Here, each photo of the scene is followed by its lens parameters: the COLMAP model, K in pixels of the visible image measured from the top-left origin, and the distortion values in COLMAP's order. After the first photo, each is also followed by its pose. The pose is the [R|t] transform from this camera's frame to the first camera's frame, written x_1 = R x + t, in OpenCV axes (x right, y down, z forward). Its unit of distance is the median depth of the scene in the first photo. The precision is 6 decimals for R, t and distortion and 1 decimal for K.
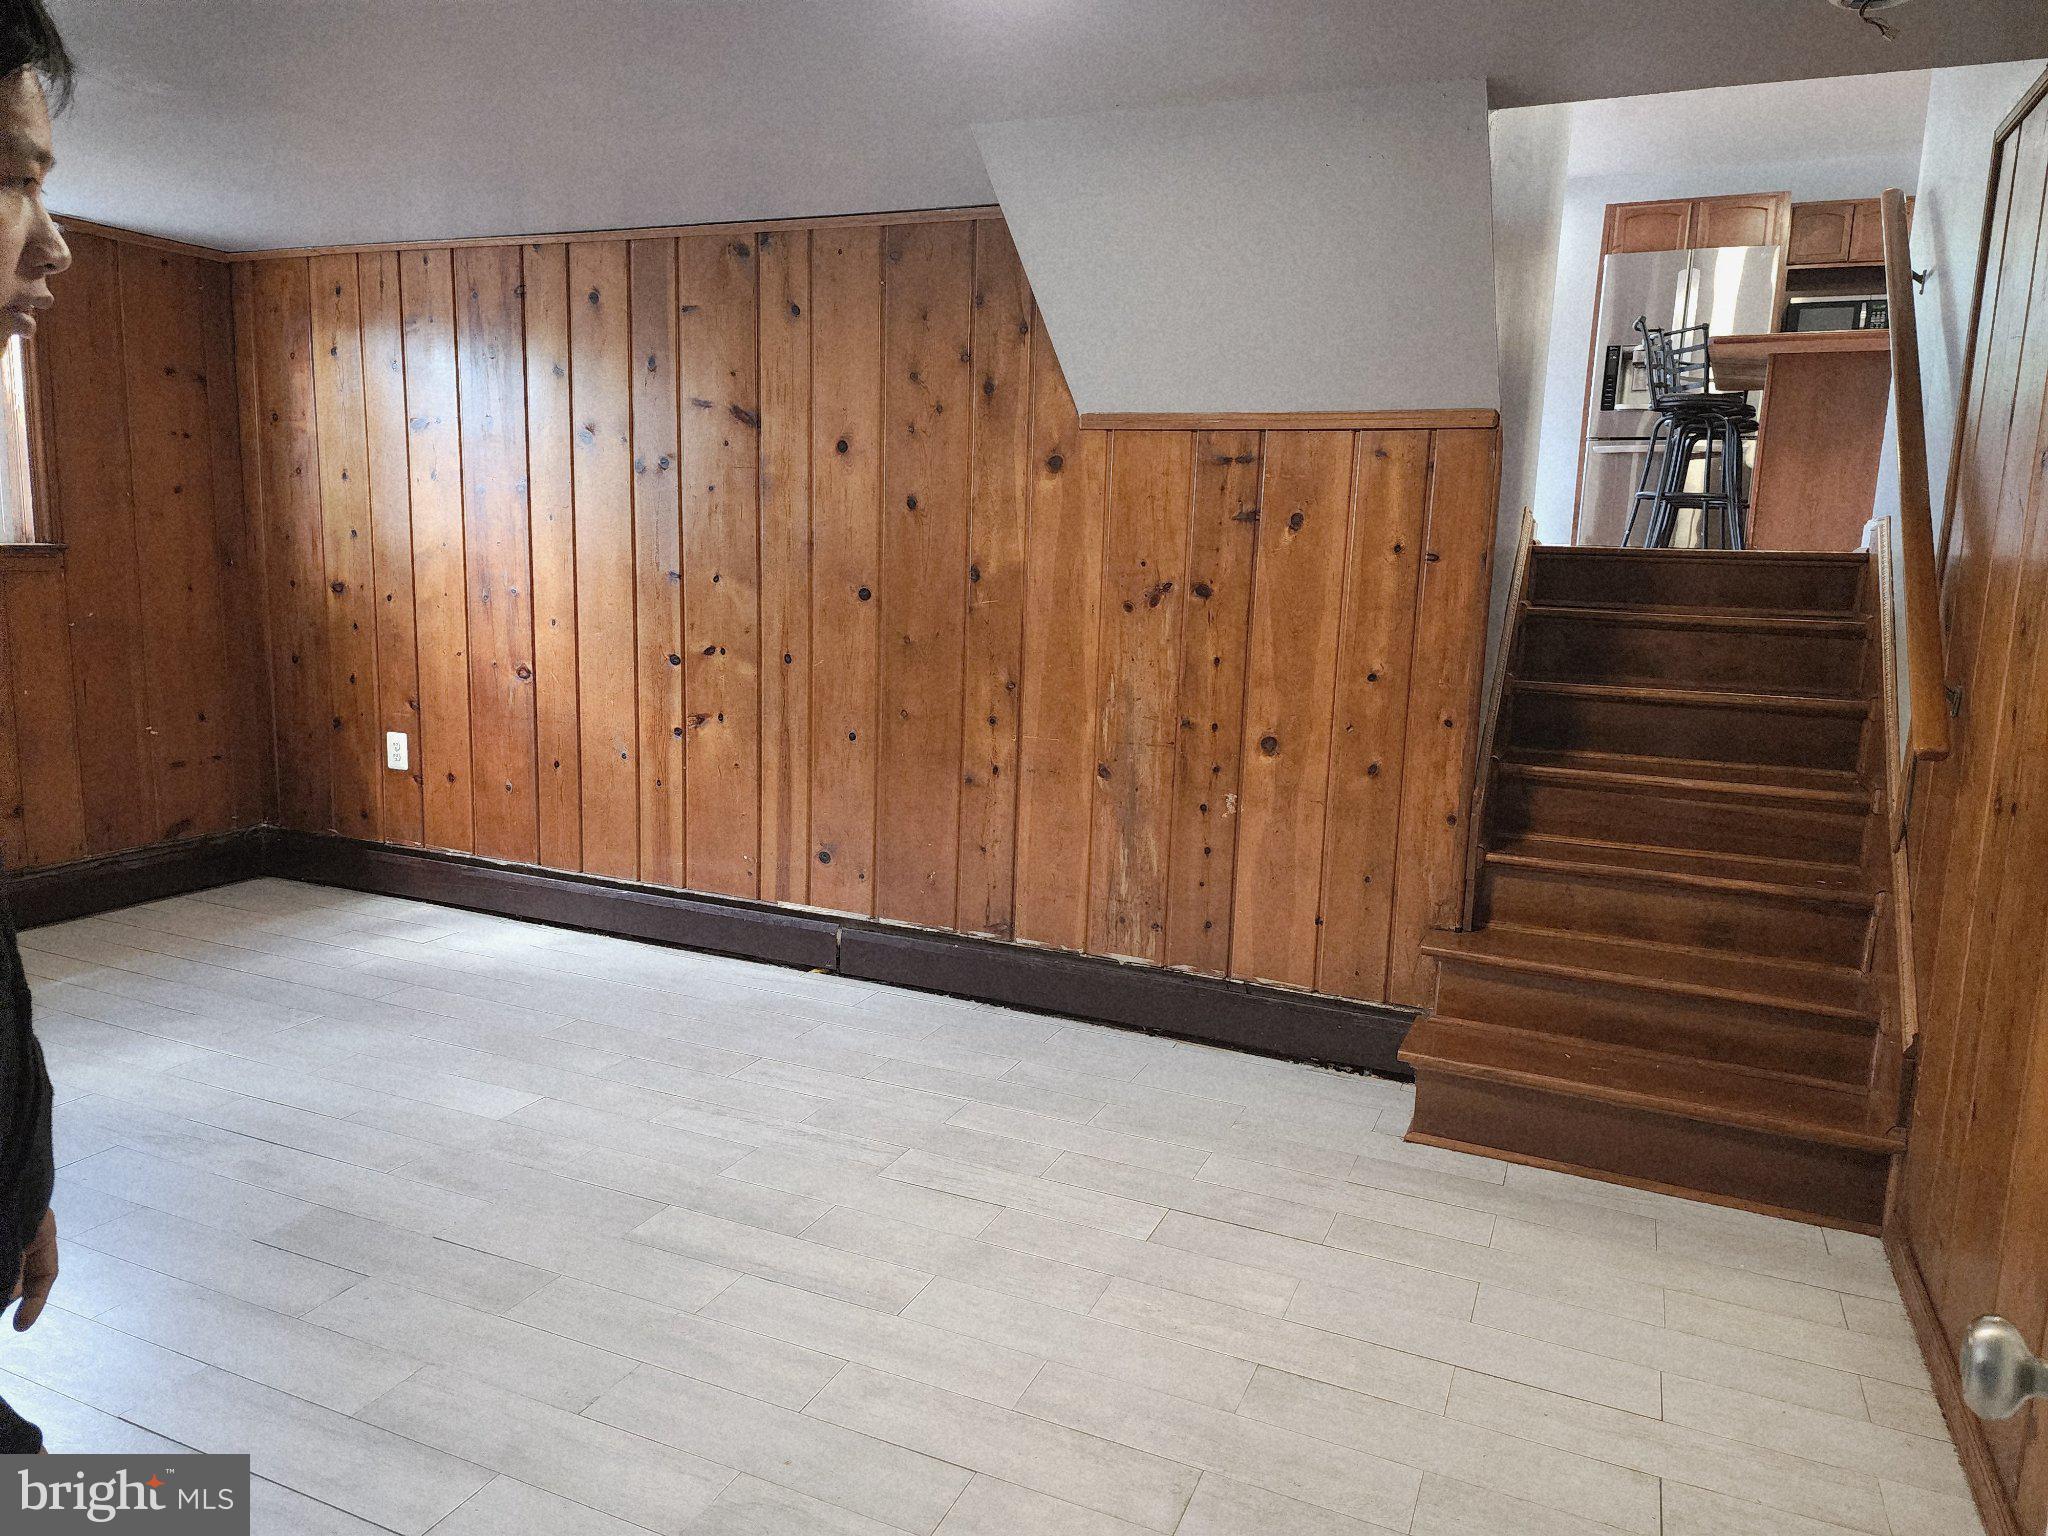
lens RADIAL K [[1362.3, 0, 1023.9], [0, 1362.3, 751.0], [0, 0, 1]] dist [0.075734, -0.059126]
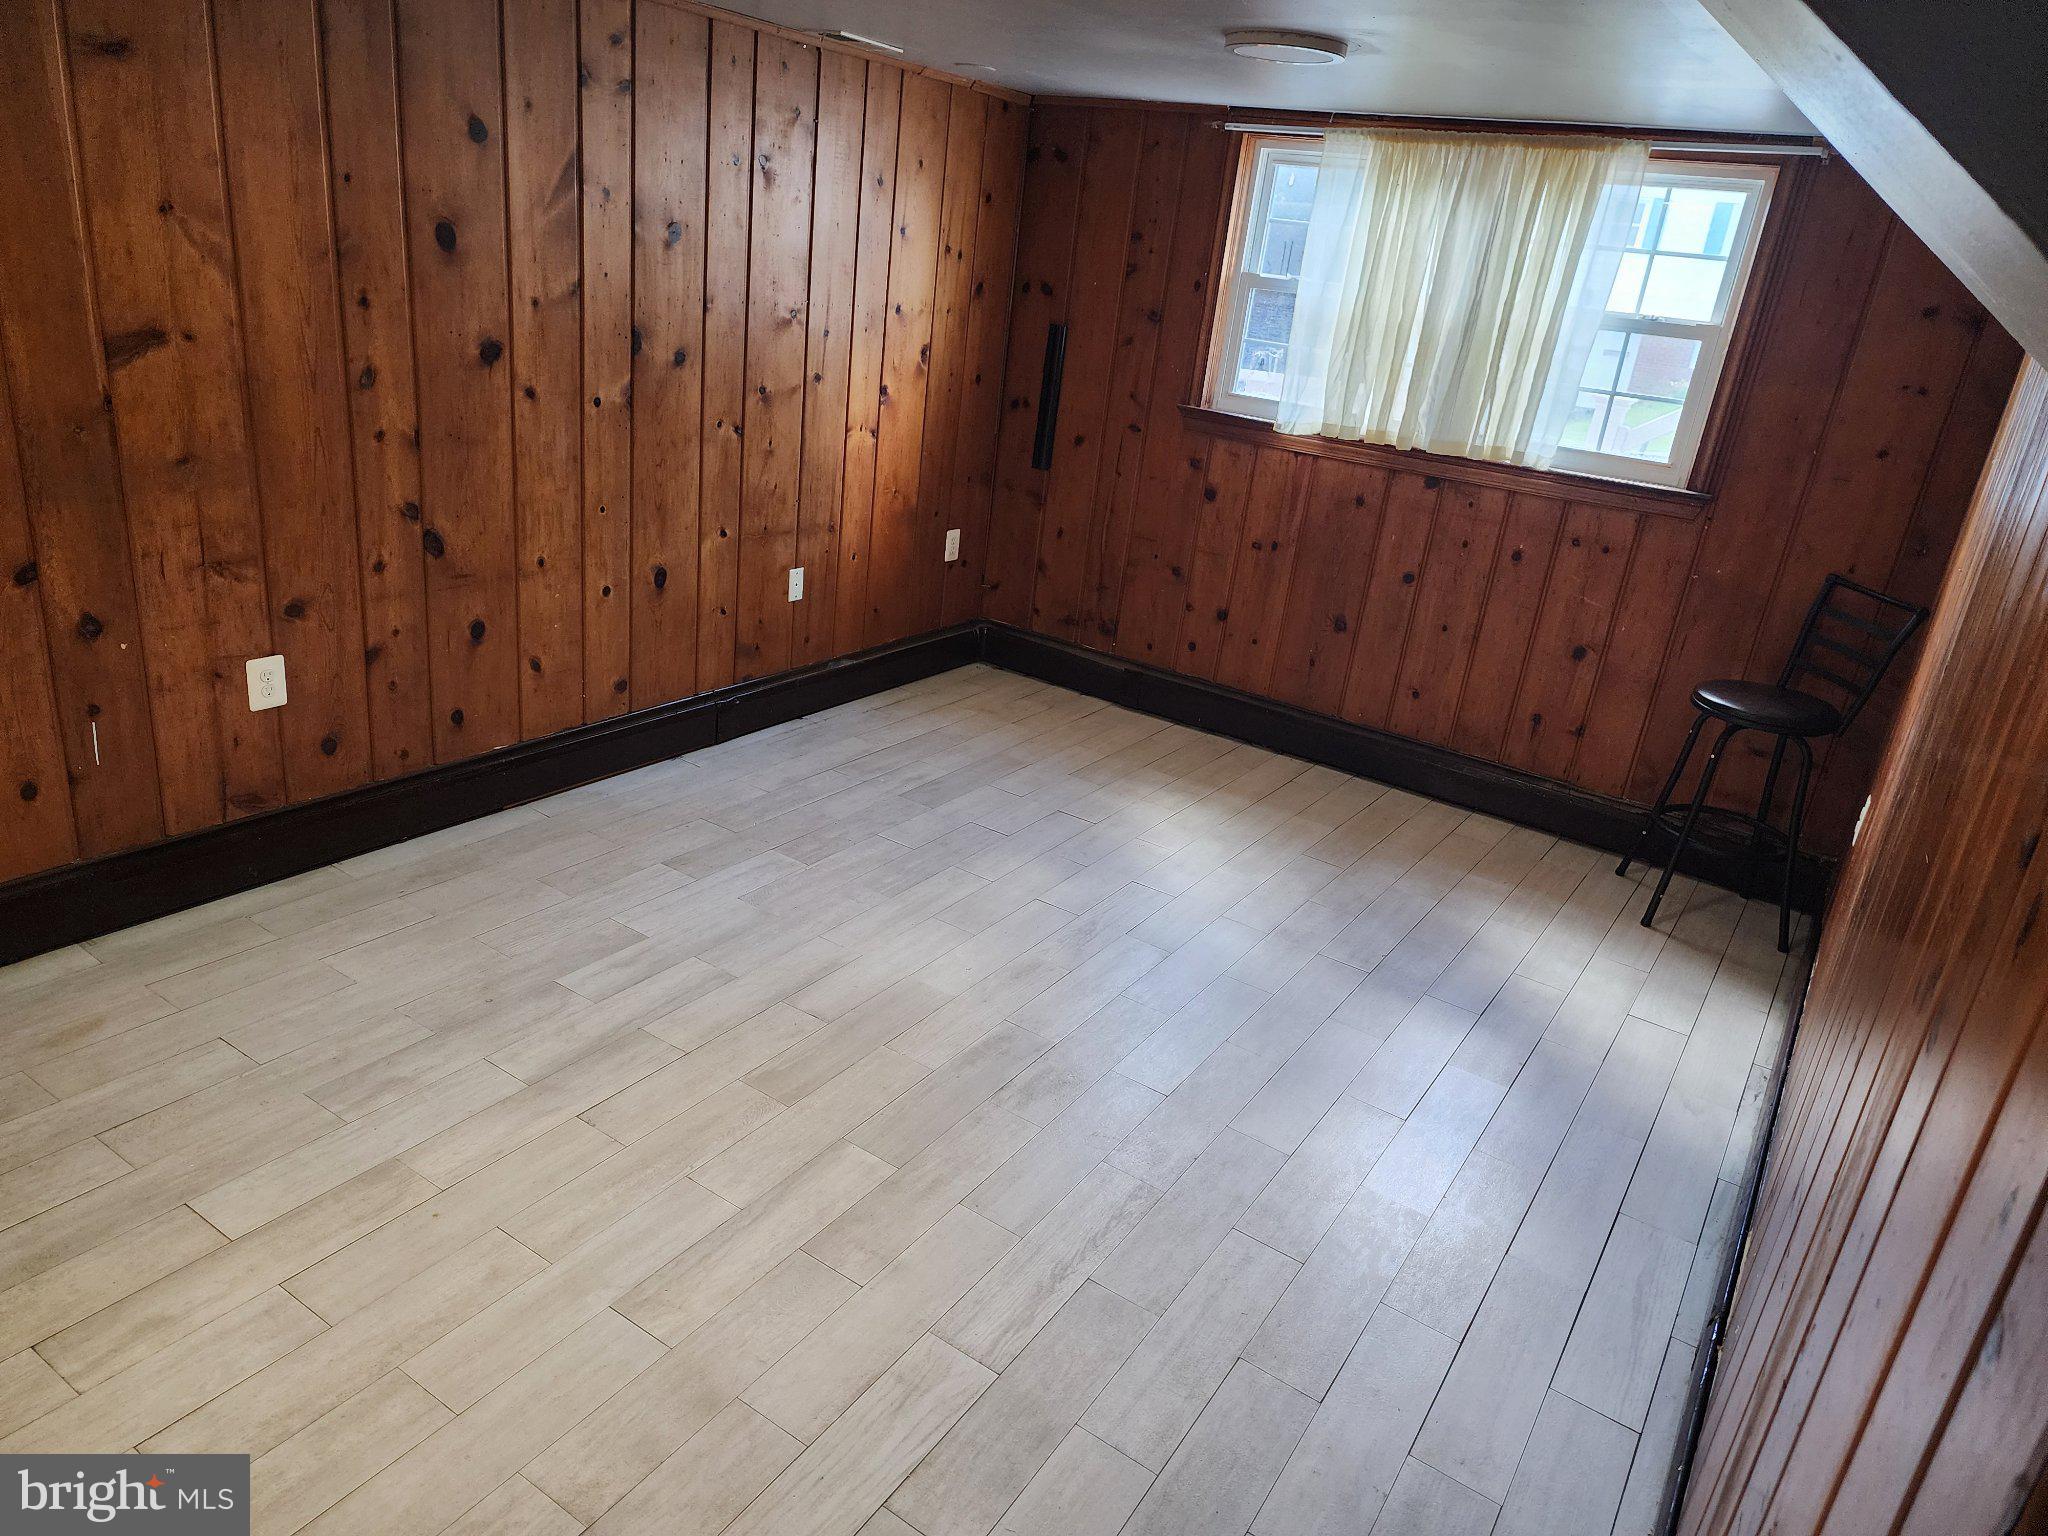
lens RADIAL K [[1383.0, 0, 1007.6], [0, 1383.0, 763.8], [0, 0, 1]] dist [0.079102, -0.067203]
pose [[-0.153157, 0.310752, -0.938070, 0.432248], [-0.271081, 0.899644, 0.342282, -0.220352], [0.950294, 0.306716, -0.053548, 0.784607]]
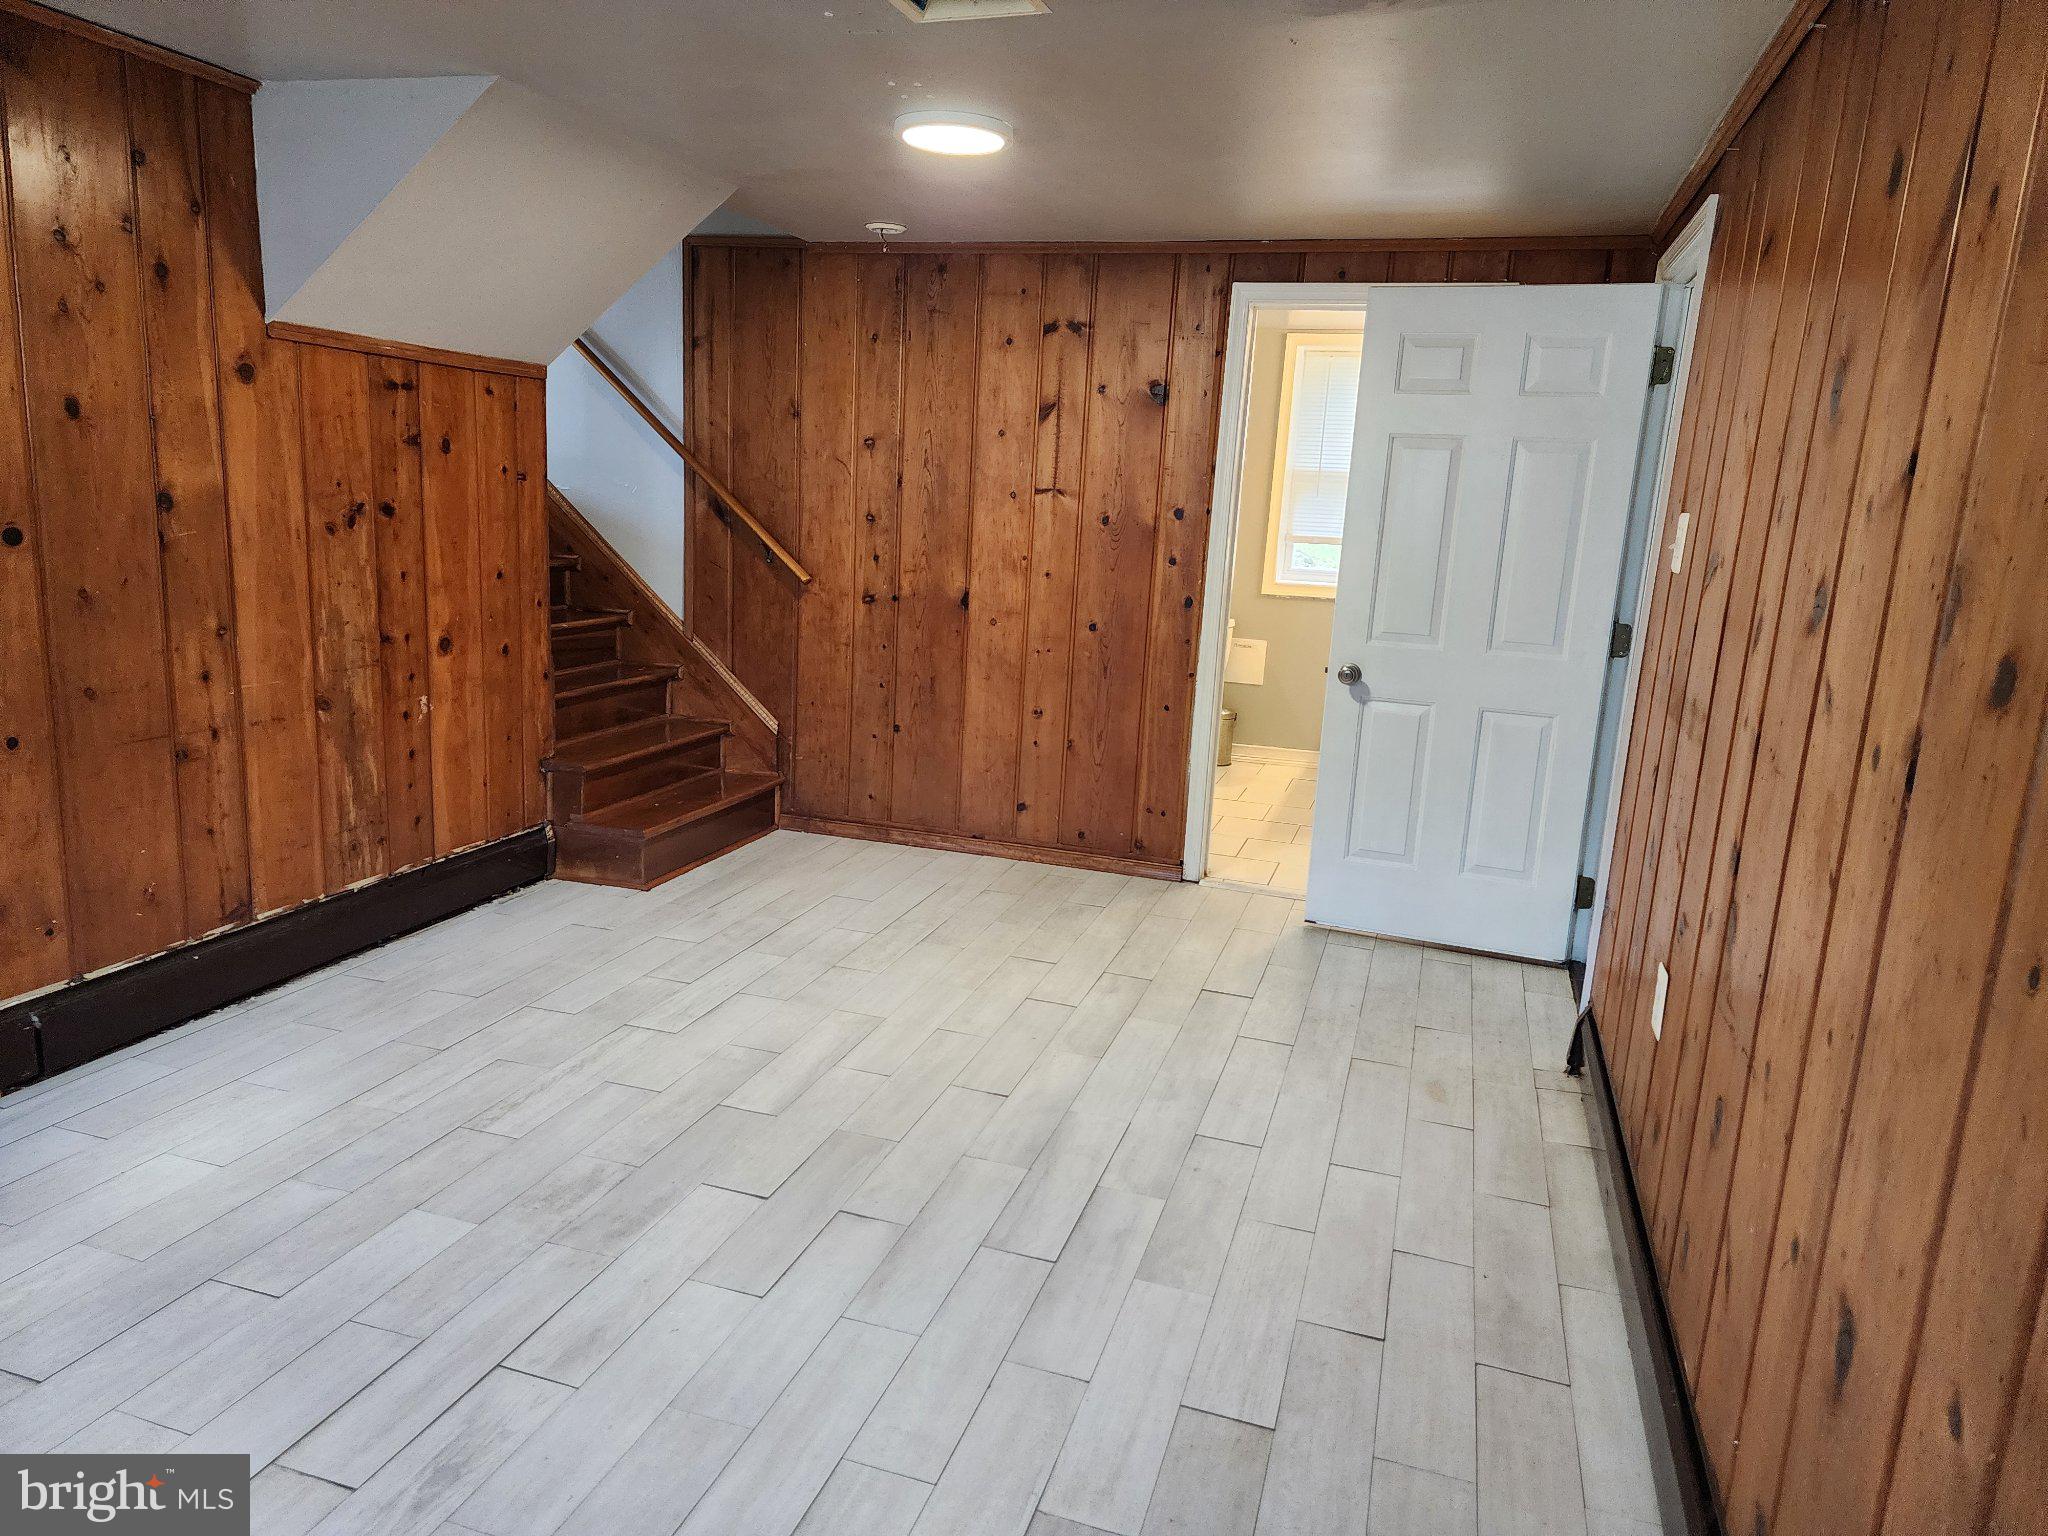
lens RADIAL K [[1369.6, 0, 1015.4], [0, 1369.6, 769.7], [0, 0, 1]] dist [0.078419, -0.062463]
pose [[-0.103889, -0.236898, 0.965964, -0.978990], [0.100564, 0.963740, 0.247168, -0.137767], [-0.989492, 0.122819, -0.076299, 0.615984]]
